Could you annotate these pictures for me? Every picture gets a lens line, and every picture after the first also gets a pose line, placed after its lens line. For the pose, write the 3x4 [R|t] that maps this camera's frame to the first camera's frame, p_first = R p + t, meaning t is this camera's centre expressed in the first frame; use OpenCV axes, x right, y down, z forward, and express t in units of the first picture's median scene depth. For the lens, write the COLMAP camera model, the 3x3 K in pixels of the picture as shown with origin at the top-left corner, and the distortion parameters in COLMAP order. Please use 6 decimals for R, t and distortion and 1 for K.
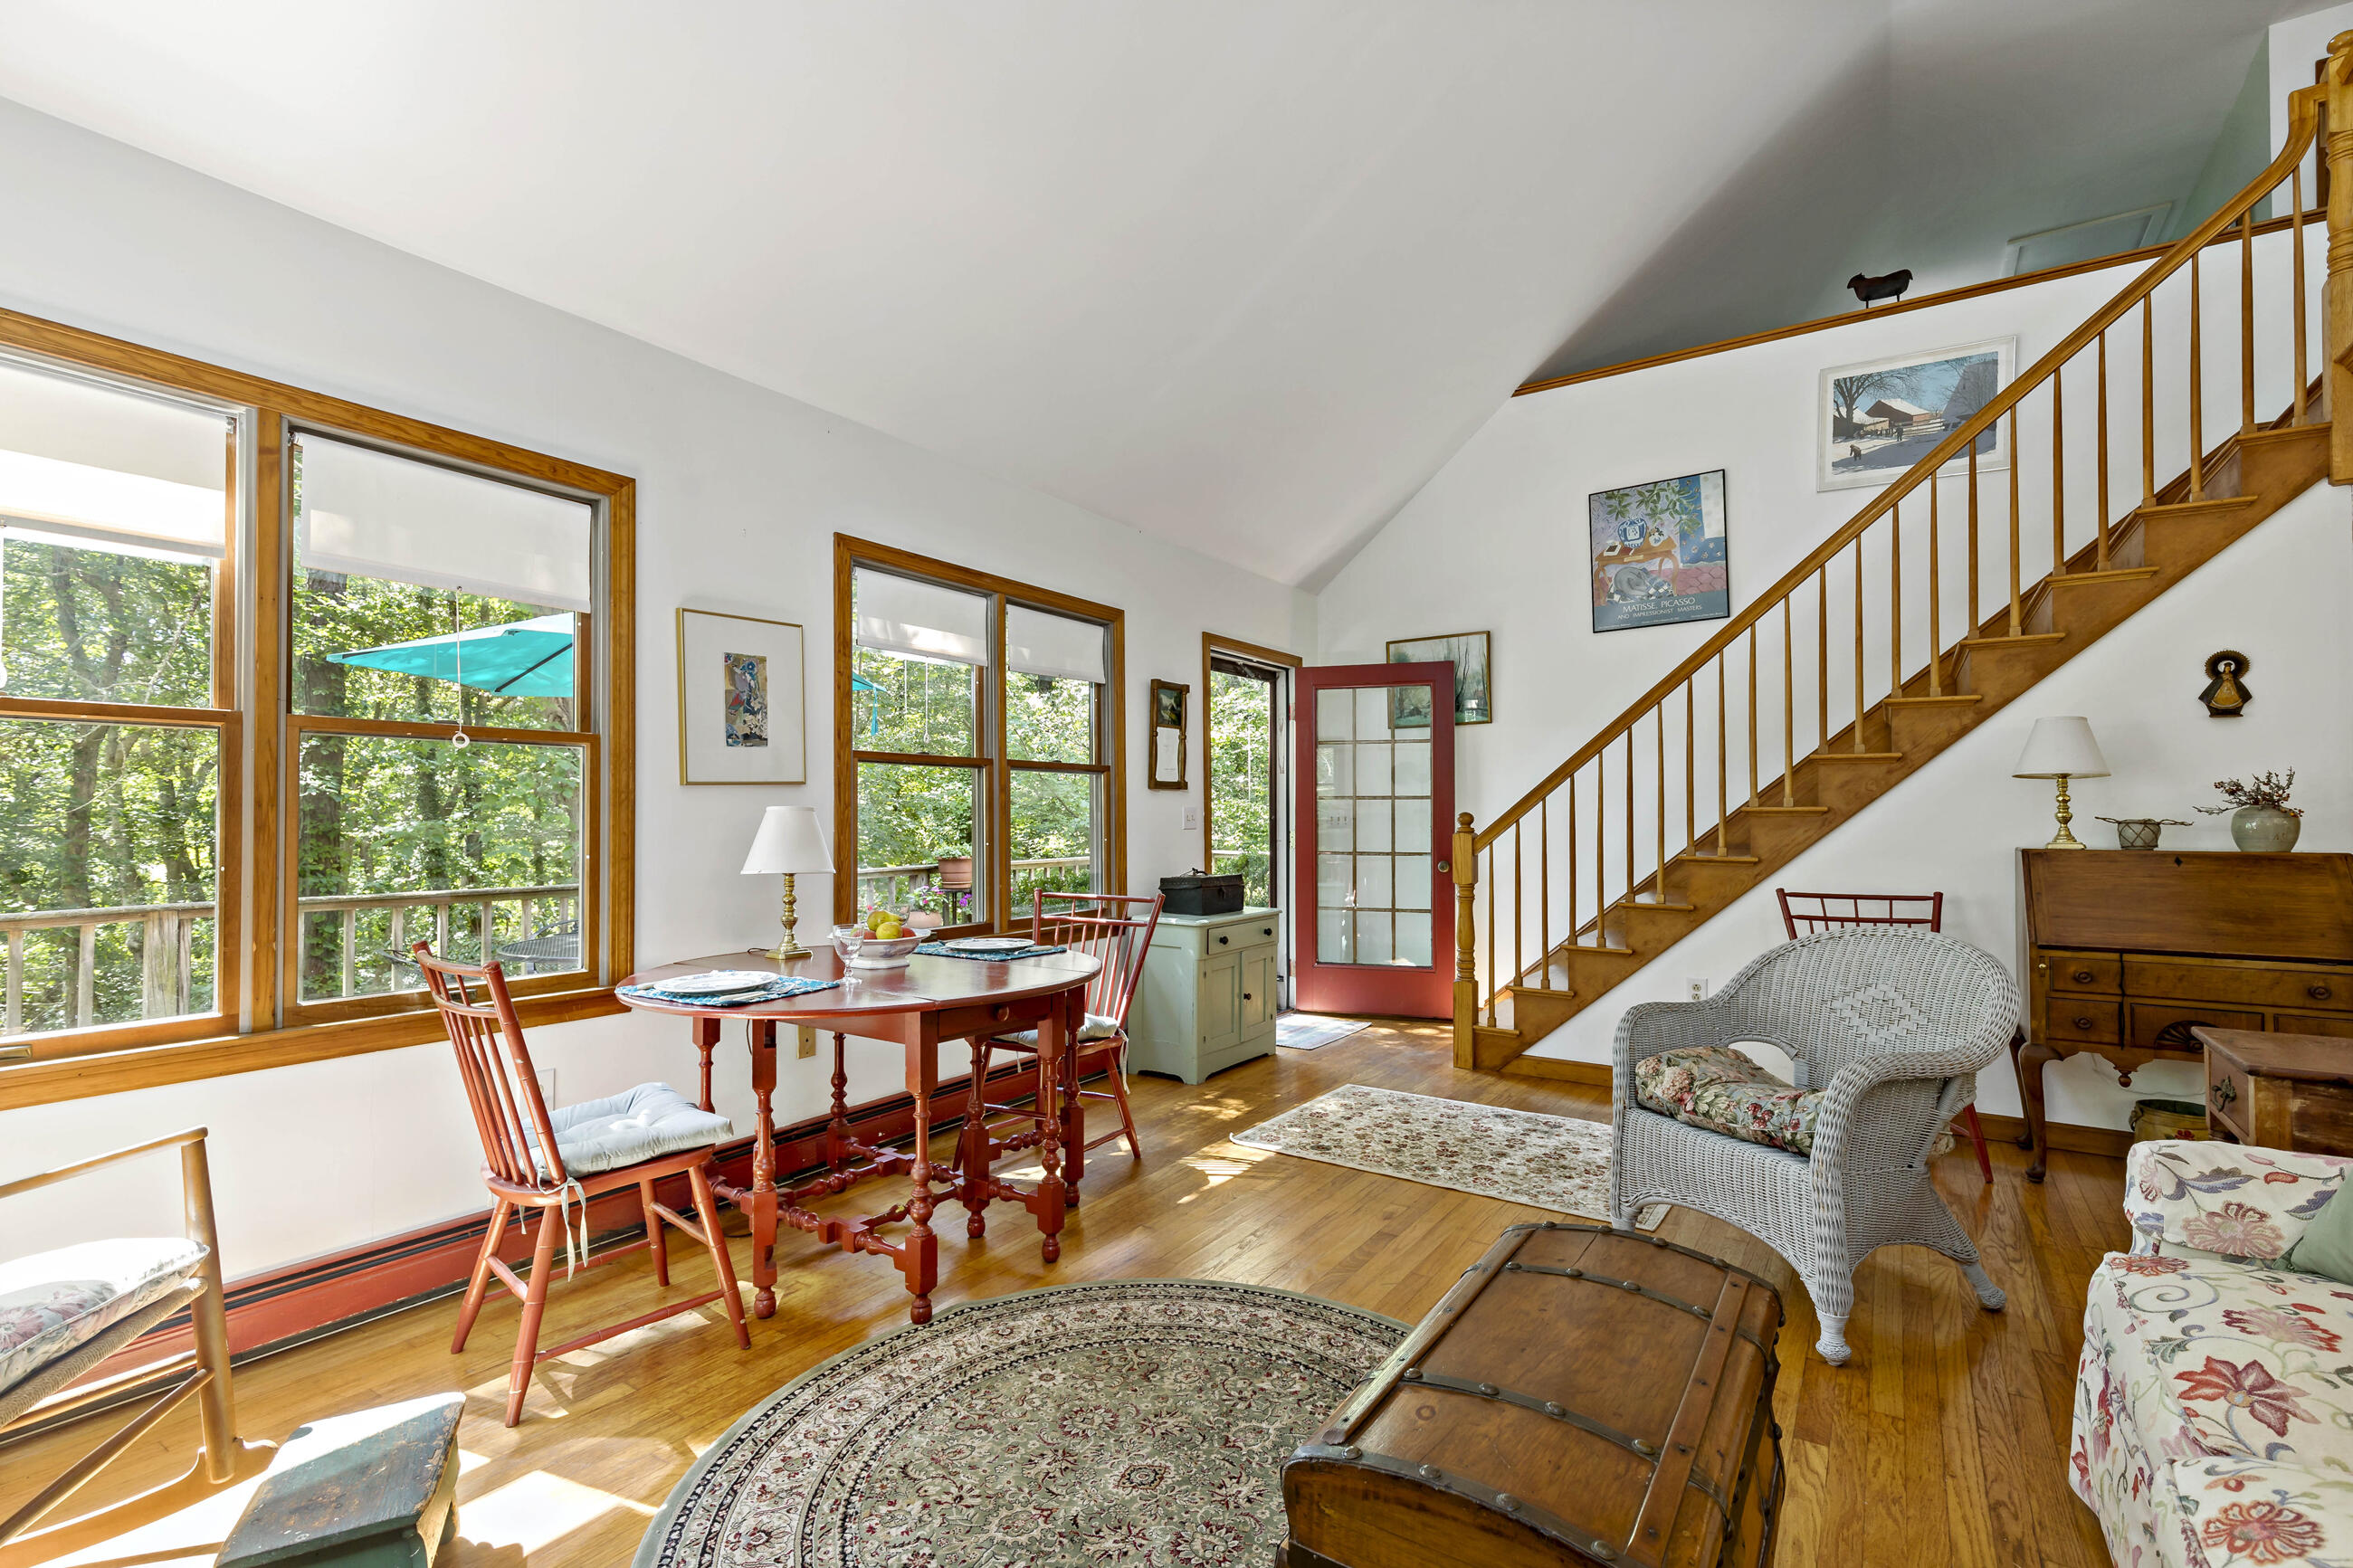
lens RADIAL K [[1077.0, 0, 1186.4], [0, 1077.0, 800.3], [0, 0, 1]] dist [0.013498, -0.001402]
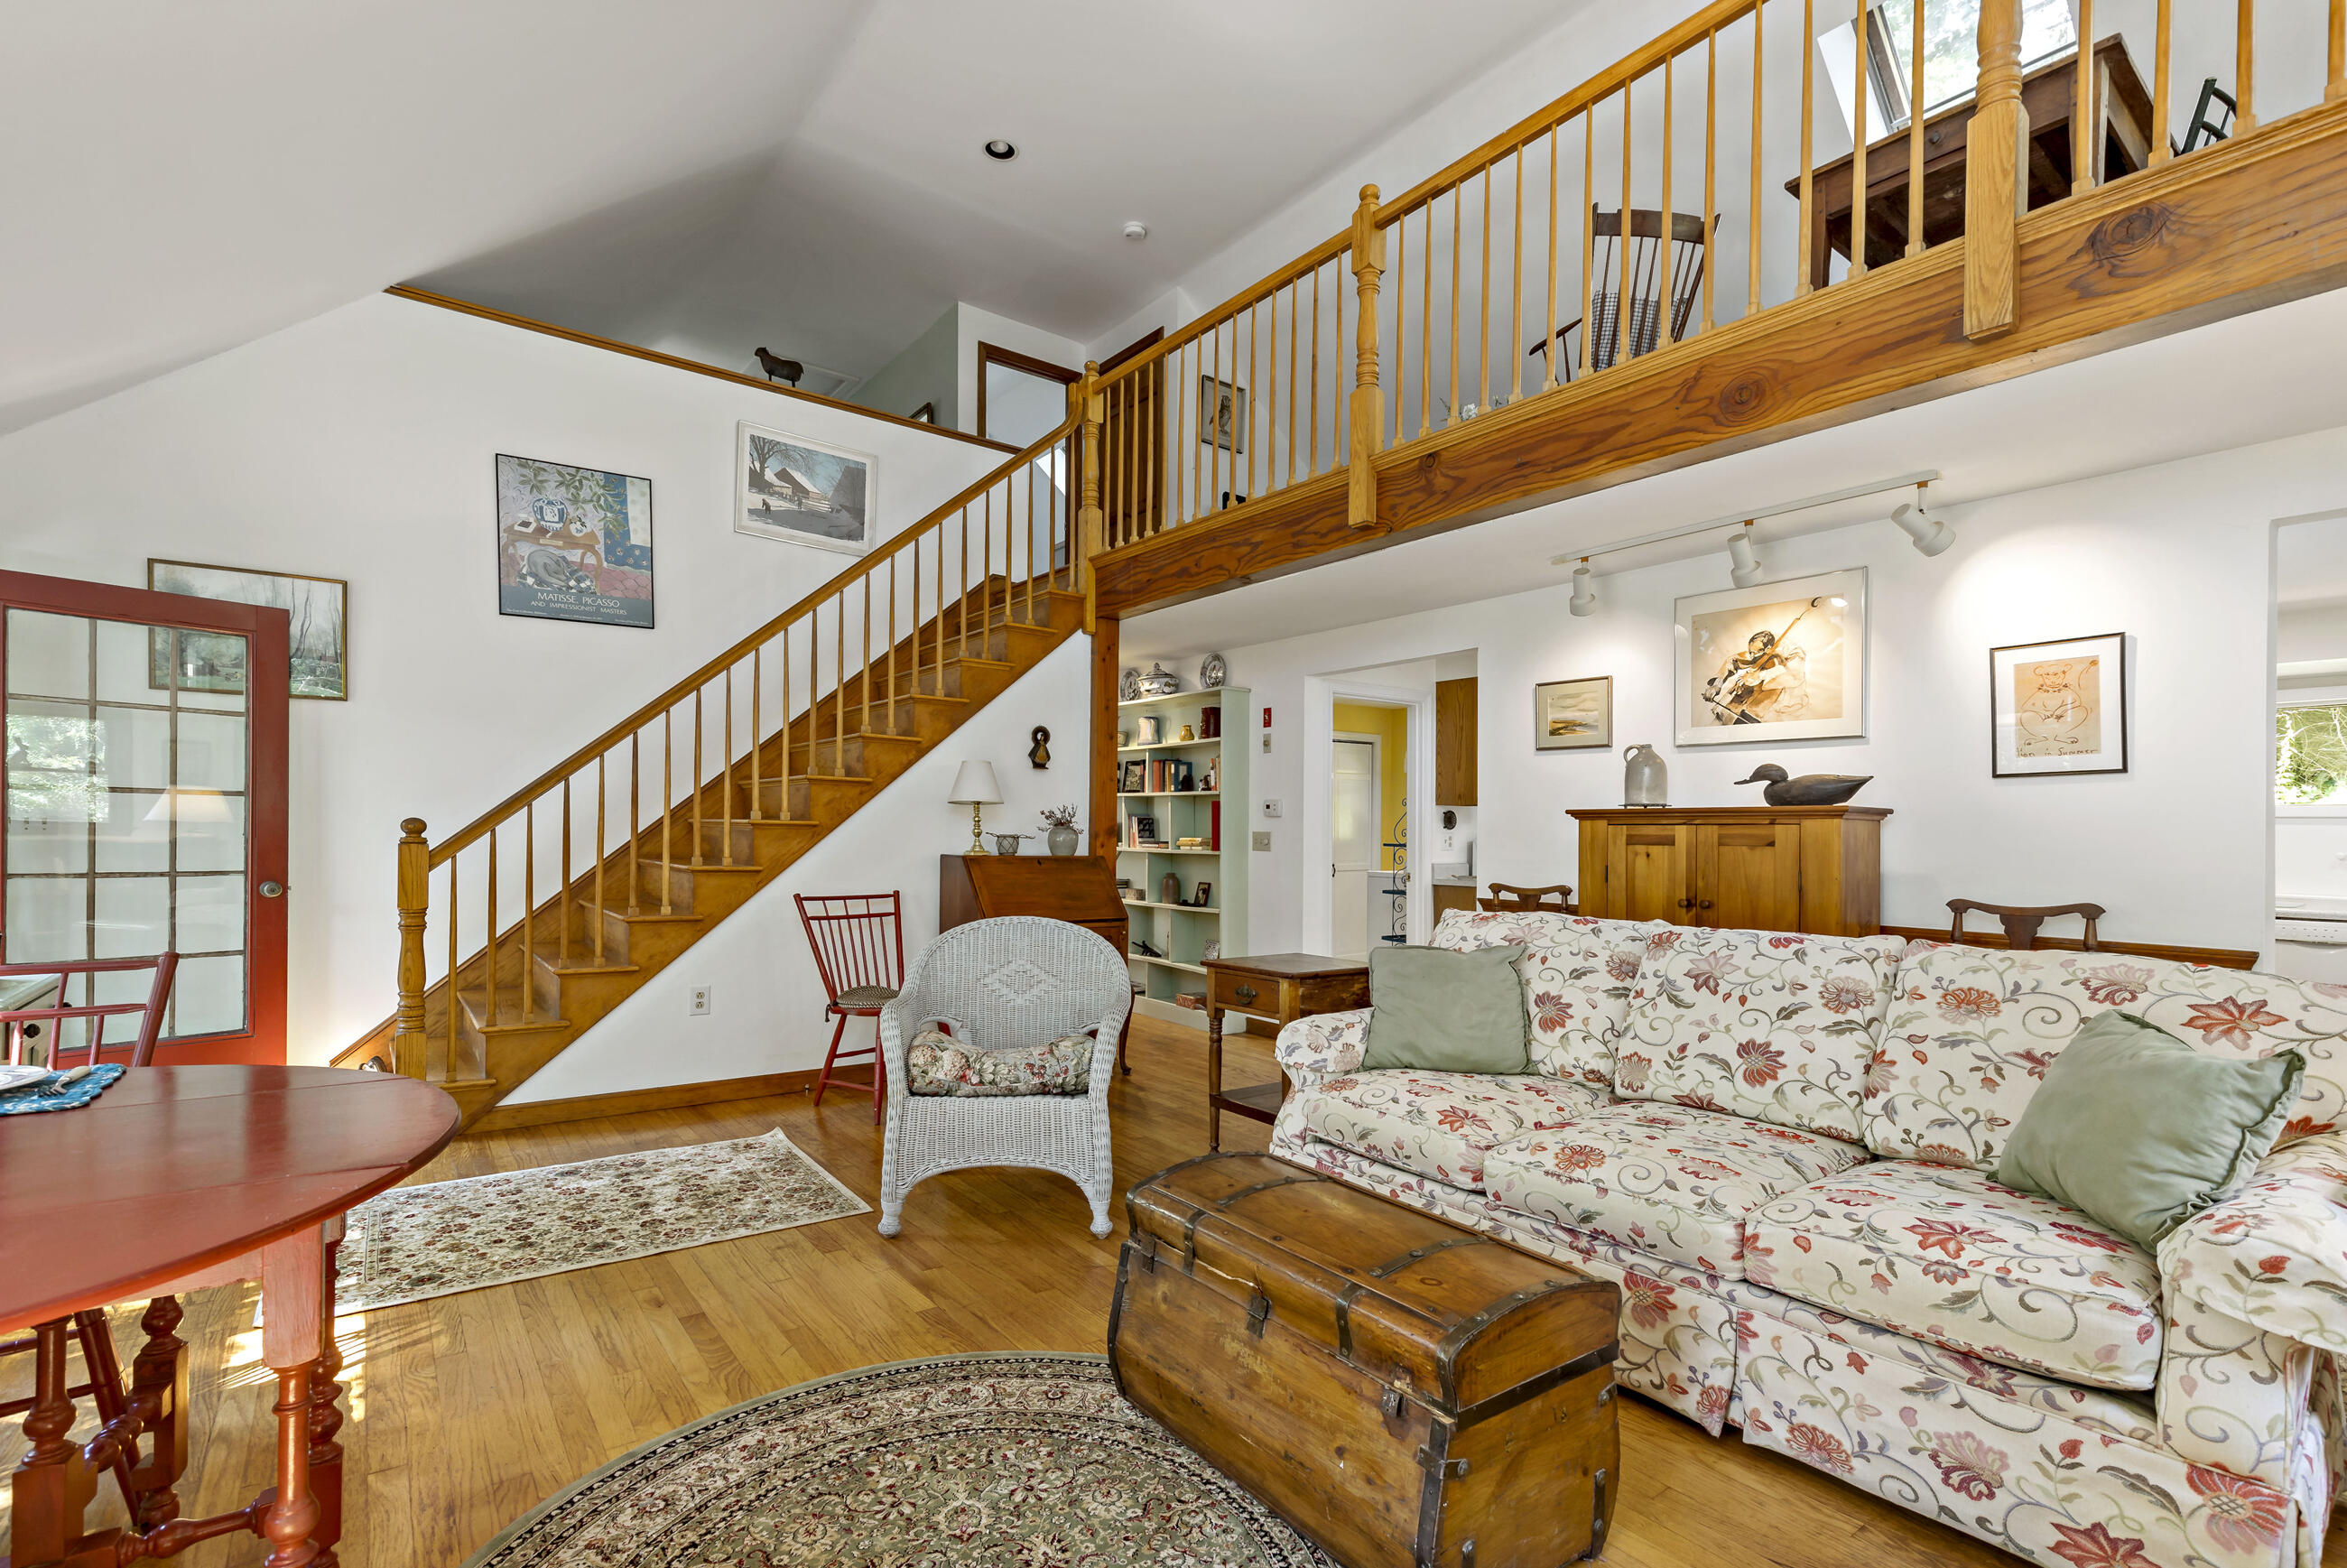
lens RADIAL K [[1074.4, 0, 1153.3], [0, 1074.4, 832.7], [0, 0, 1]] dist [0.013498, -0.001402]
pose [[0.342424, 0.007268, 0.939517, -0.370241], [-0.030191, 0.999539, 0.003272, 0.003940], [-0.939060, -0.029486, 0.342485, 0.281254]]
